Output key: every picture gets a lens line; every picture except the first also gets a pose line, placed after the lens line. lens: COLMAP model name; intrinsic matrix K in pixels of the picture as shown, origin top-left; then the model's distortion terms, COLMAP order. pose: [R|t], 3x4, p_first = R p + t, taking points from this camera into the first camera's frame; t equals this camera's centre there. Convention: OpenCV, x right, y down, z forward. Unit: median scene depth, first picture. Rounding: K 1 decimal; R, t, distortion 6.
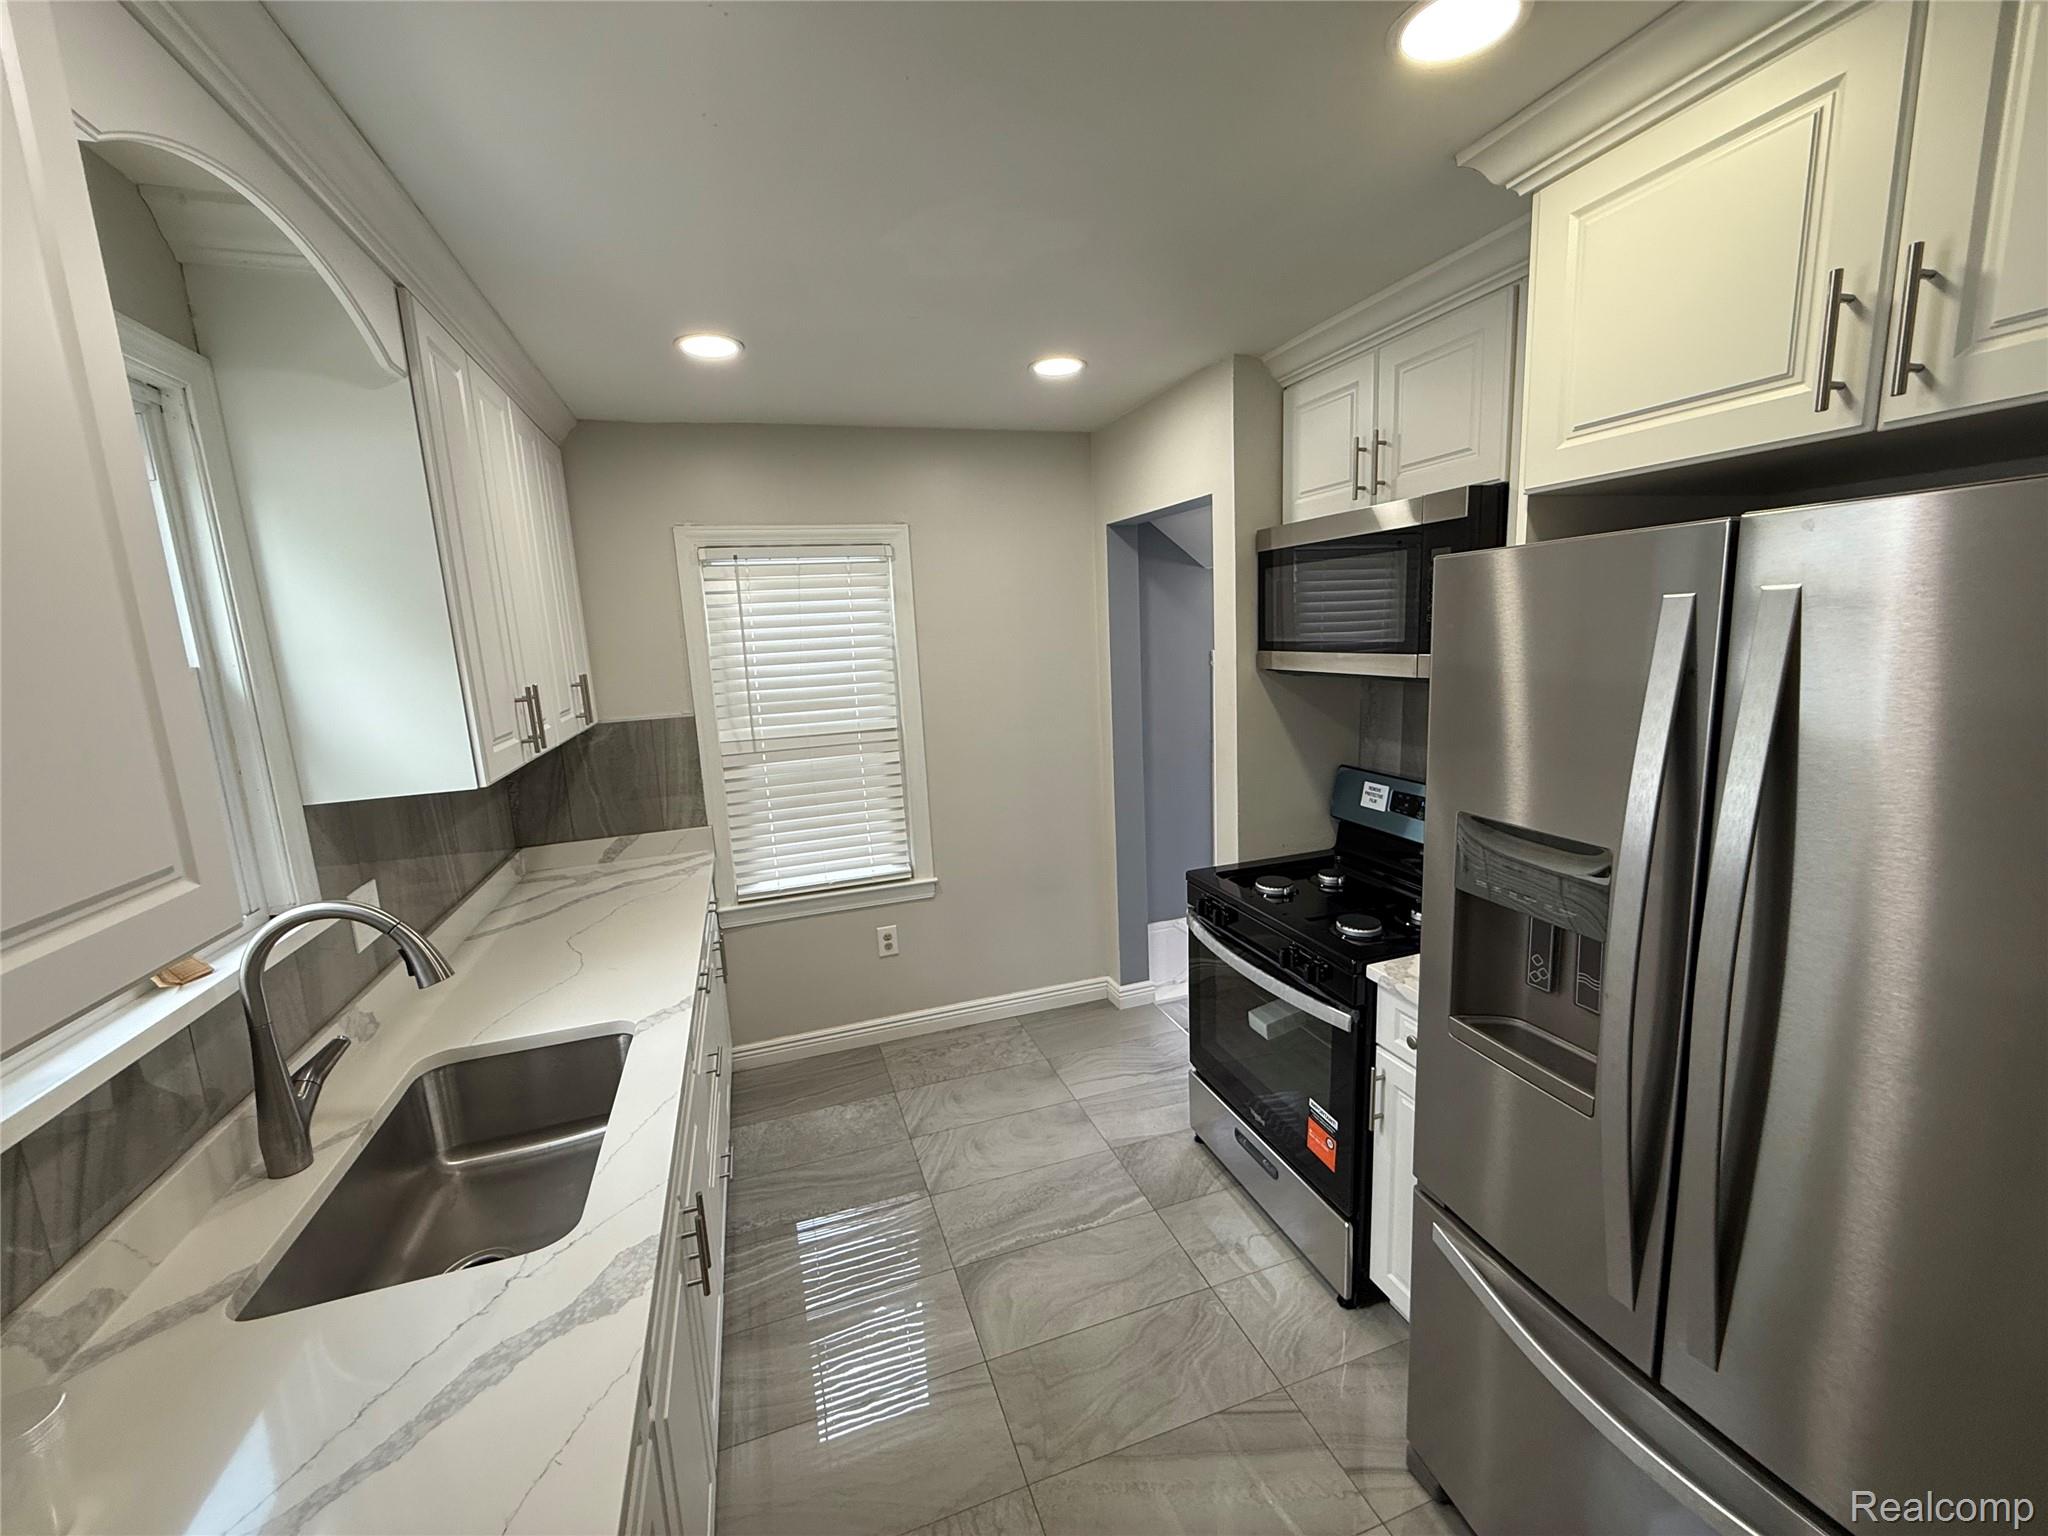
lens RADIAL K [[821.5, 0, 1024.0], [0, 821.5, 768.0], [0, 0, 1]] dist [0.001823, 0.000142]
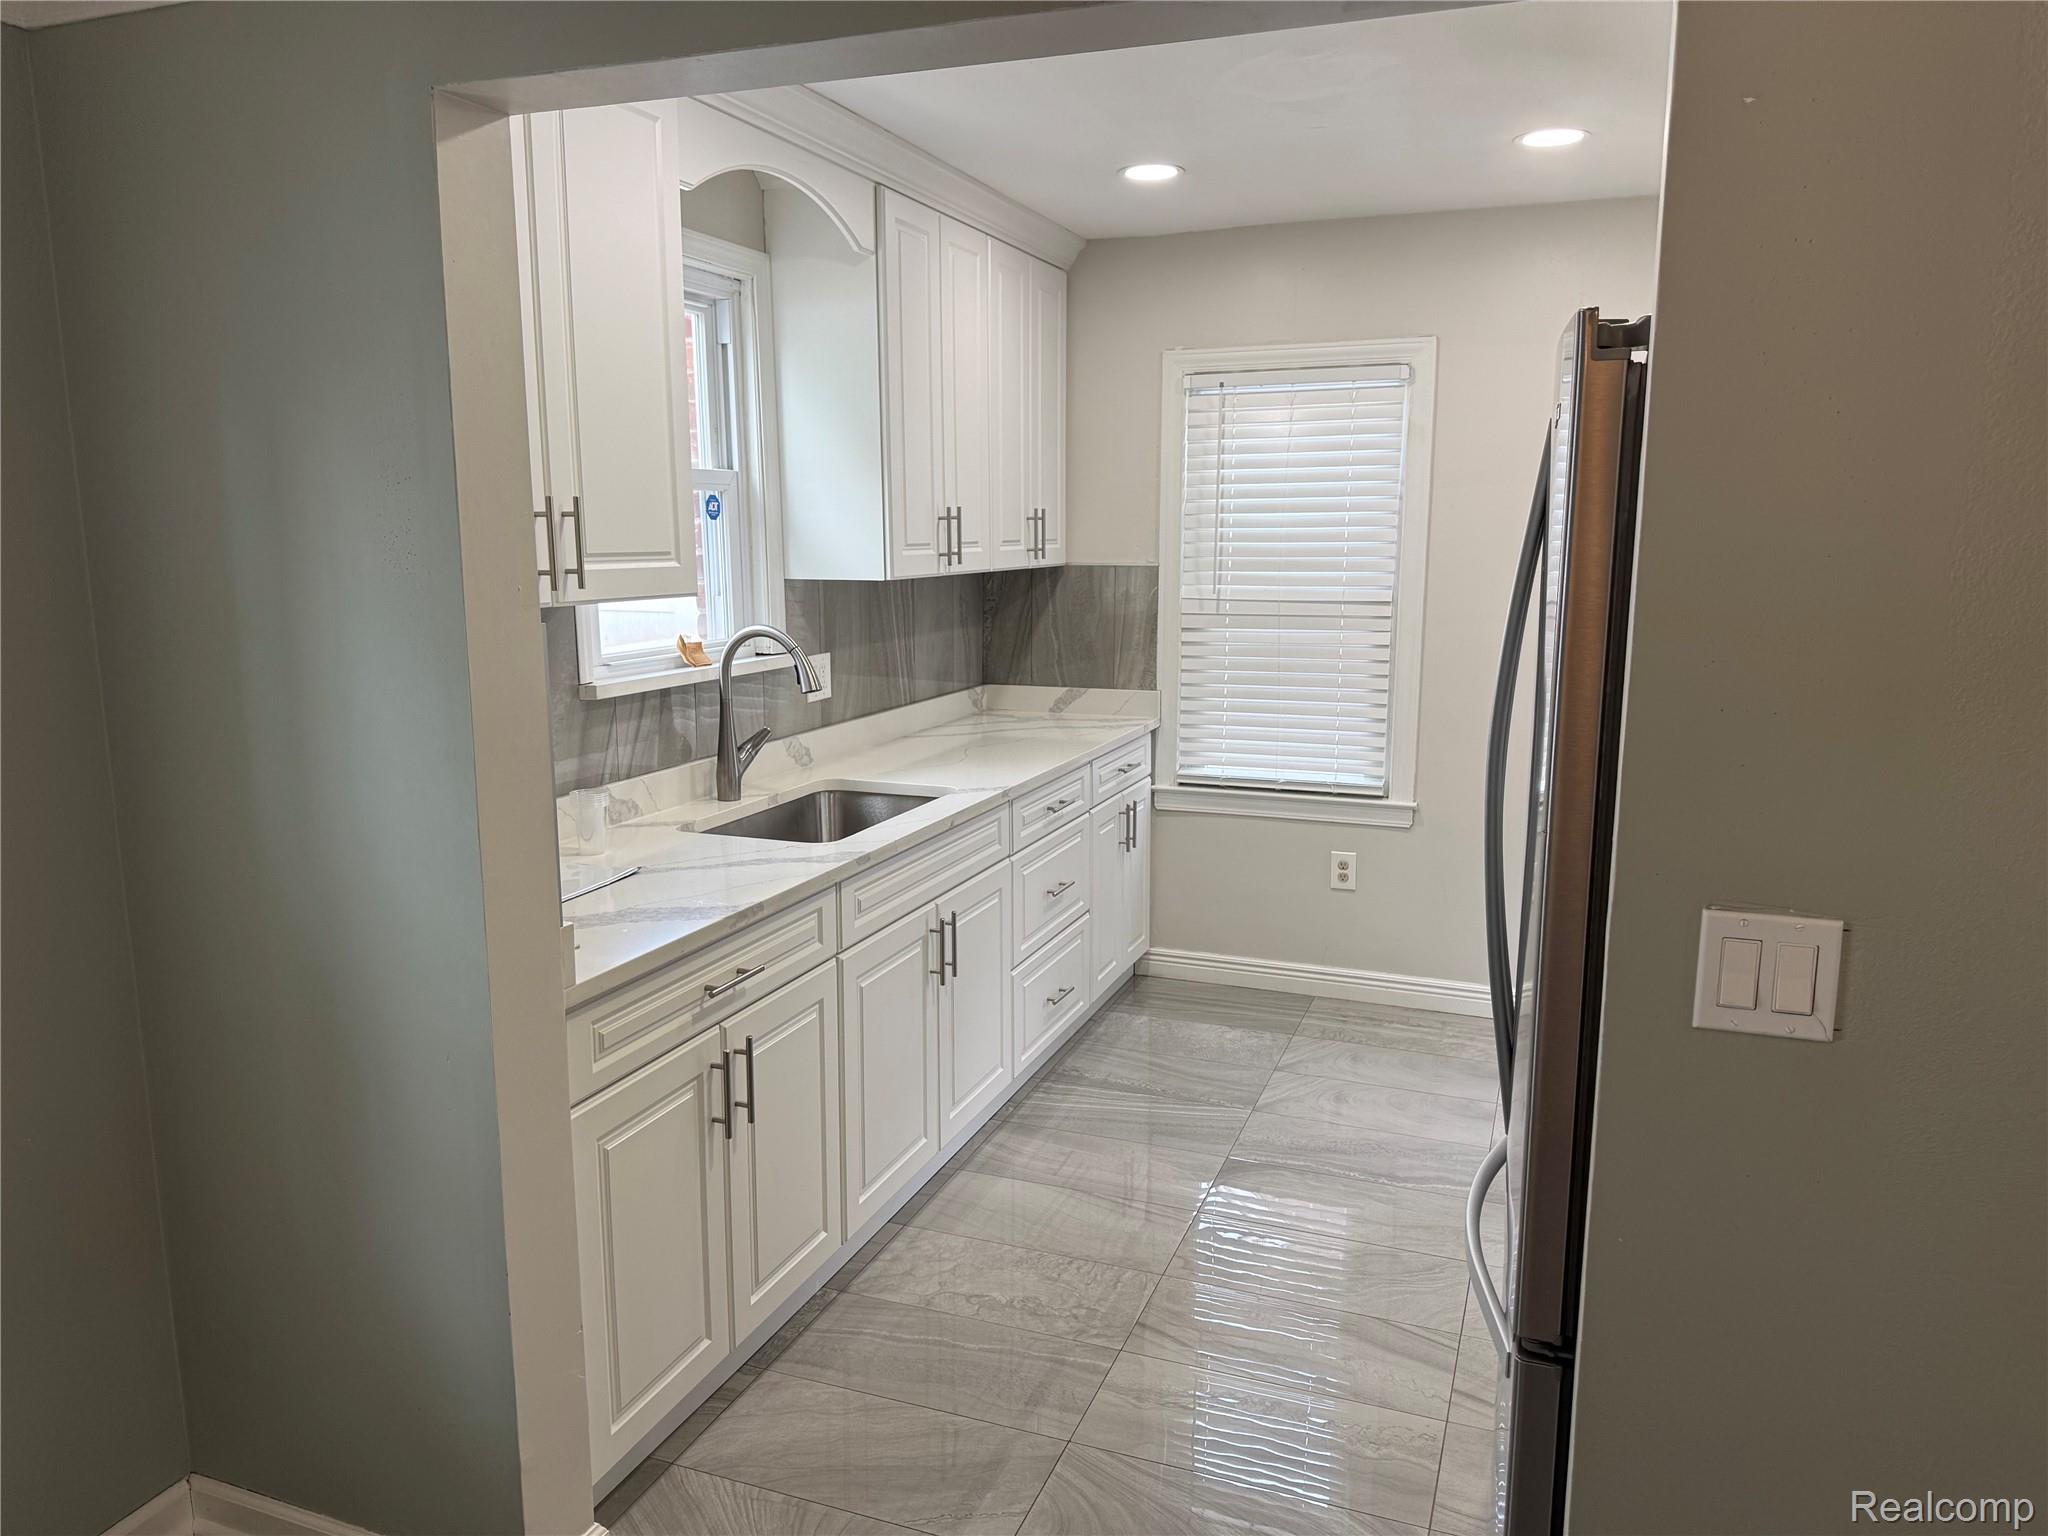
lens RADIAL K [[1439.9, 0, 1024.0], [0, 1439.9, 768.0], [0, 0, 1]] dist [0.147042, -0.096897]
pose [[0.770544, 0.153575, -0.618609, 0.629511], [-0.143024, 0.987449, 0.066992, 0.089317], [0.621134, 0.036856, 0.782838, -0.407751]]
